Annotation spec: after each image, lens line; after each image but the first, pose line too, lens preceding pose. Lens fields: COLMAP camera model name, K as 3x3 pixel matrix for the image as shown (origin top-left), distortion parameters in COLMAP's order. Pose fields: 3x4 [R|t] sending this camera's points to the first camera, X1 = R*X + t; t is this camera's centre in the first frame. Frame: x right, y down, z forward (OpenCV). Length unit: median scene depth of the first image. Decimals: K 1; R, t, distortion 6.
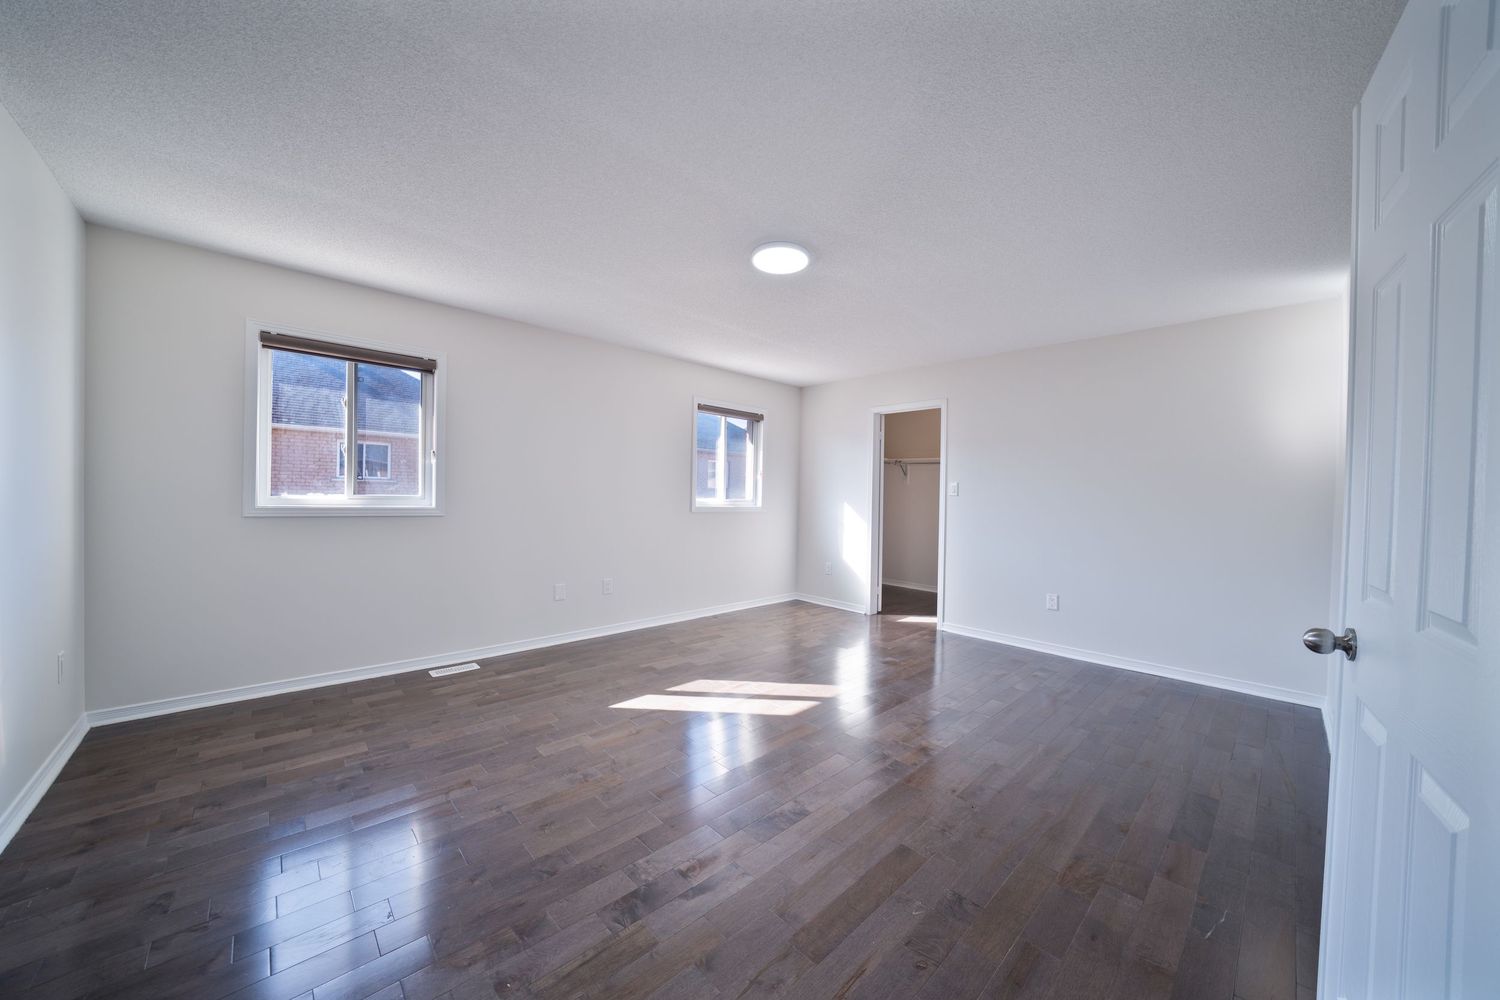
lens RADIAL K [[521.2, 0, 756.5], [0, 521.2, 501.4], [0, 0, 1]] dist [-0.018479, 0.000105]
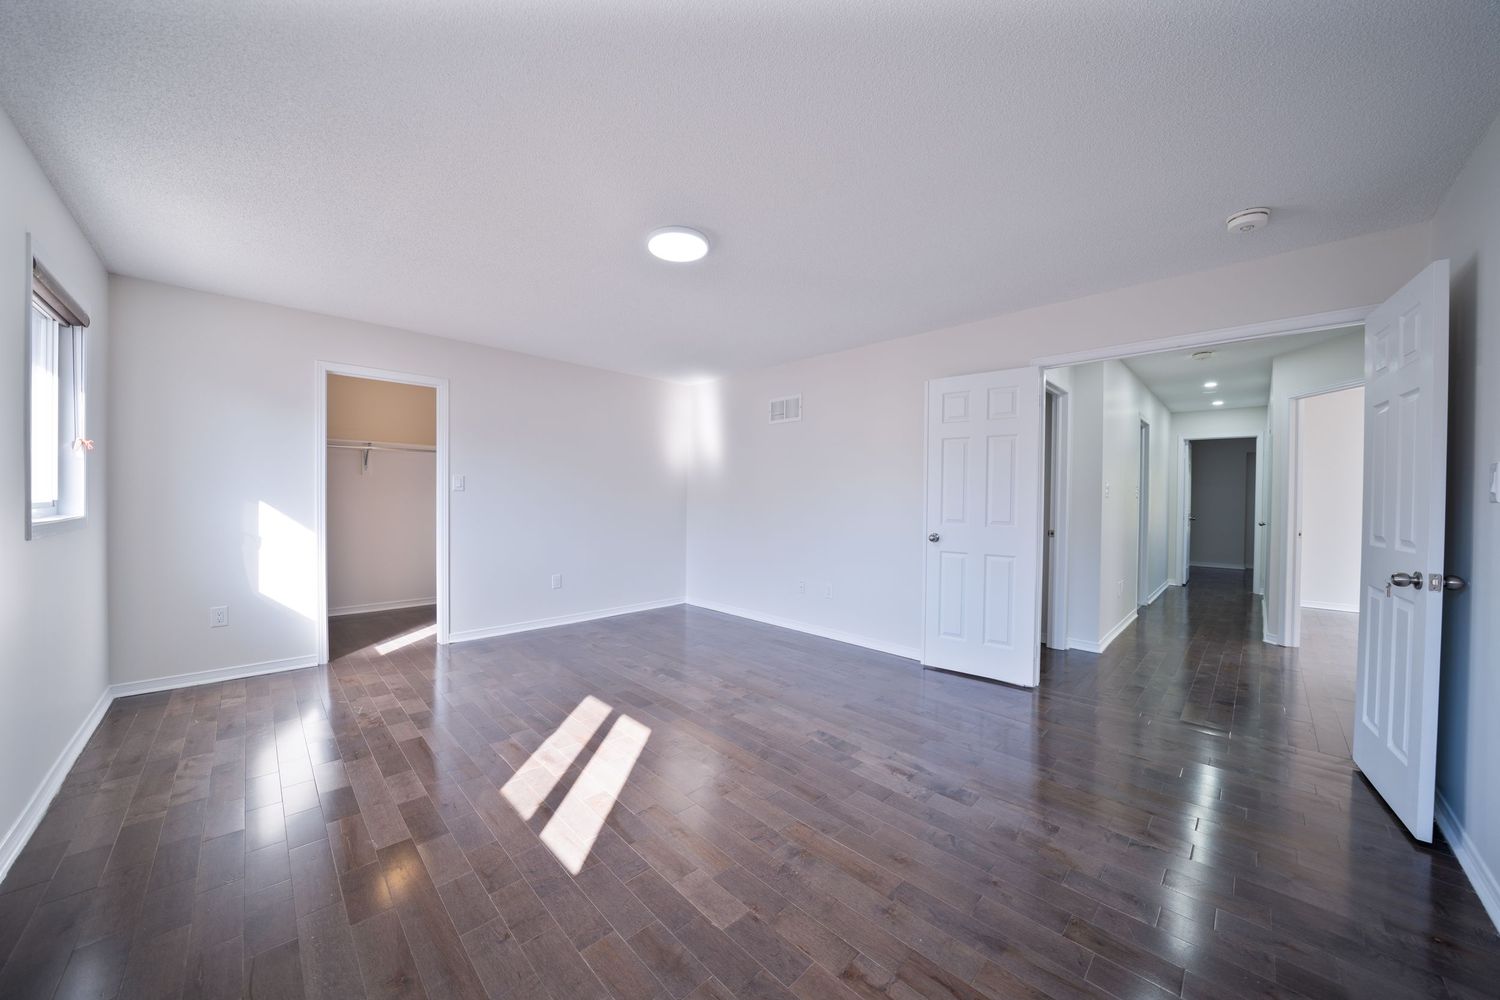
lens RADIAL K [[521.2, 0, 753.3], [0, 521.2, 499.5], [0, 0, 1]] dist [-0.018479, 0.000105]
pose [[-0.022659, -0.026942, 0.999380, -0.919340], [0.002512, 0.999632, 0.027006, -0.030779], [-0.999740, 0.003123, -0.022583, 0.895282]]
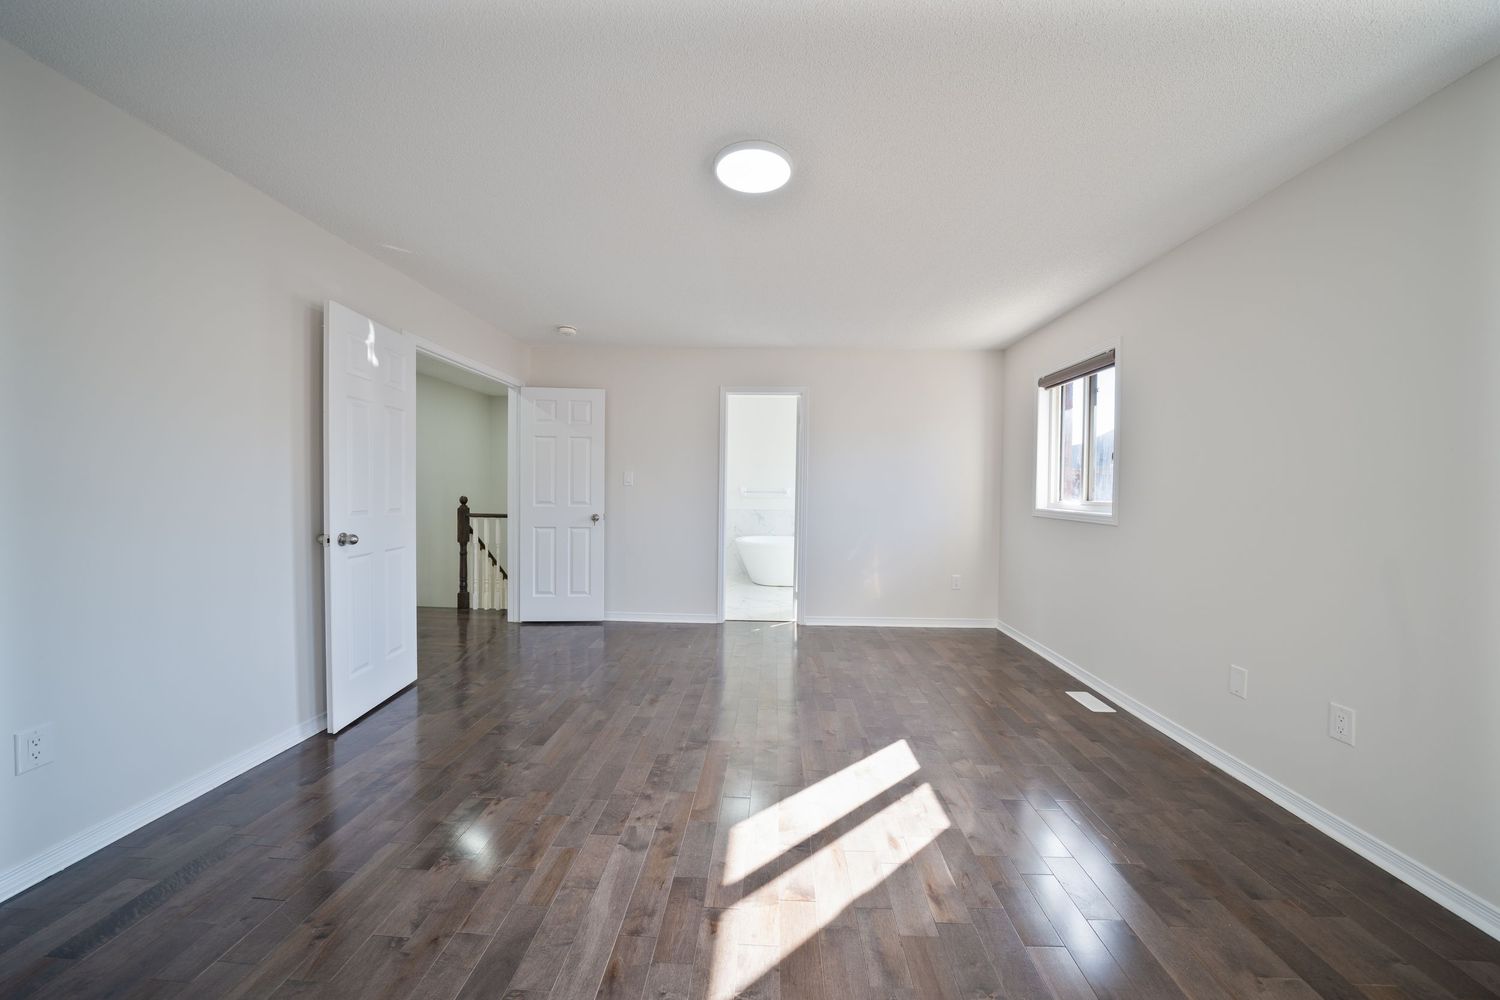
lens RADIAL K [[521.2, 0, 745.9], [0, 521.2, 506.6], [0, 0, 1]] dist [-0.018479, 0.000105]
pose [[-0.730072, -0.013436, -0.683239, 0.566936], [-0.035672, 0.999193, 0.018467, 0.002461], [0.682439, 0.037854, -0.729962, 1.579658]]
